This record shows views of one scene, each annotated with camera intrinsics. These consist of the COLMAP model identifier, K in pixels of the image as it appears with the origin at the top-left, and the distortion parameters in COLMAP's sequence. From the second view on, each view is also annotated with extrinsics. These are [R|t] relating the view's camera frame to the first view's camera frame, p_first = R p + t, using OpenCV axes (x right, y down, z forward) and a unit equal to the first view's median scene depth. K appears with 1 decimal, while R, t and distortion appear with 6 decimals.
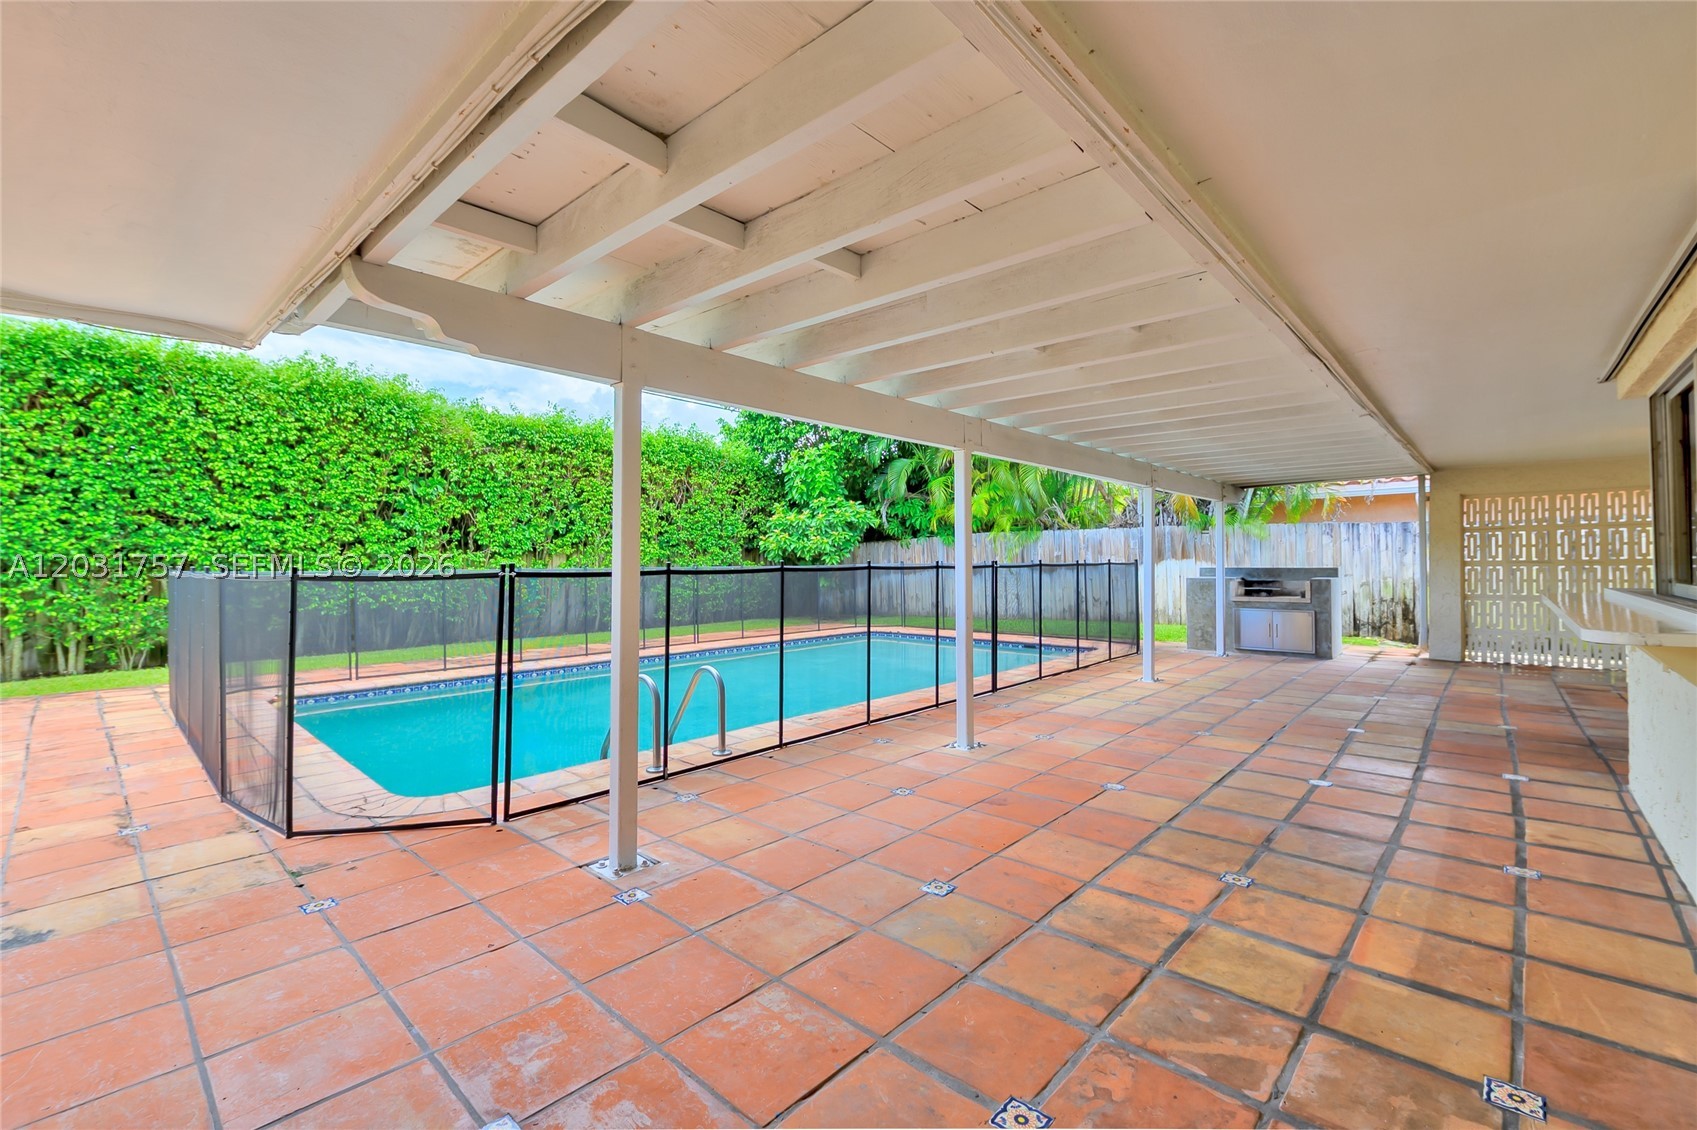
lens RADIAL K [[734.9, 0, 846.2], [0, 734.9, 521.1], [0, 0, 1]] dist [0.011677, -0.000240]
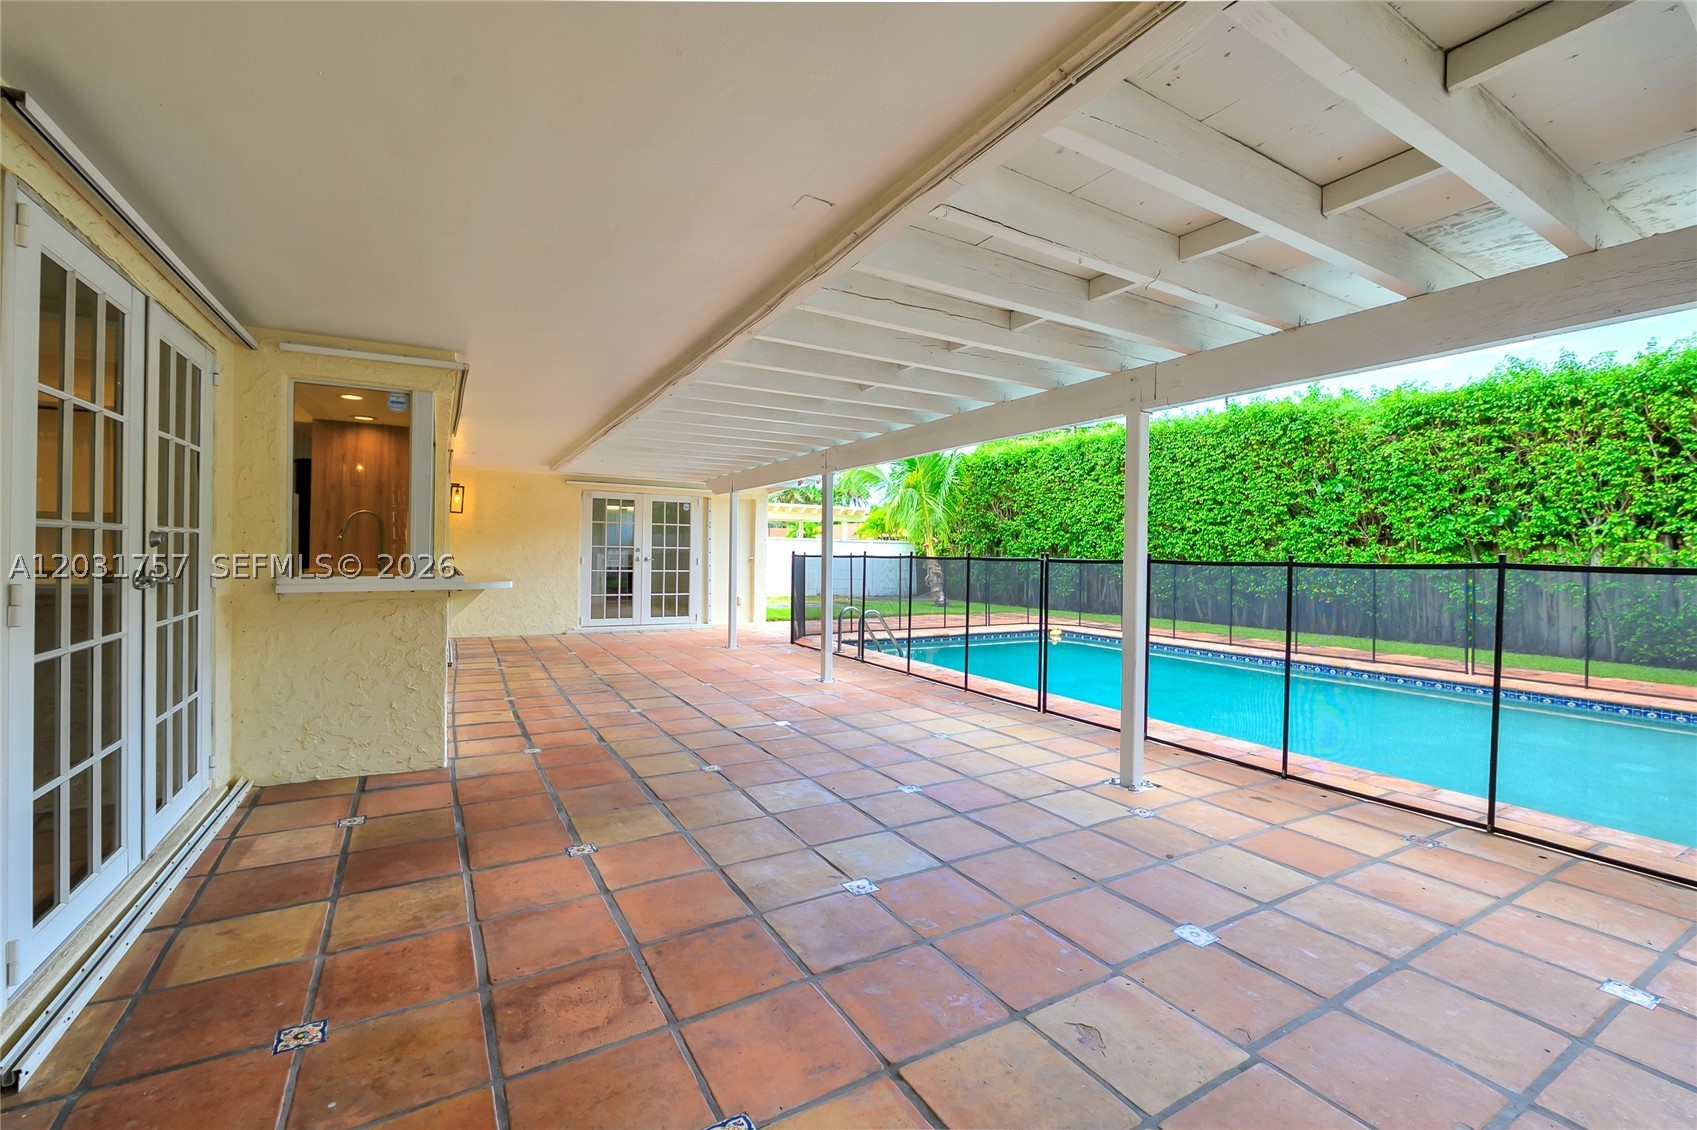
lens RADIAL K [[697.5, 0, 841.7], [0, 697.5, 561.5], [0, 0, 1]] dist [-0.009441, -0.000511]
pose [[-0.320920, 0.015170, -0.946985, 0.690685], [0.042849, 0.999080, 0.001484, 0.034428], [0.946137, -0.040101, -0.321275, 0.711228]]
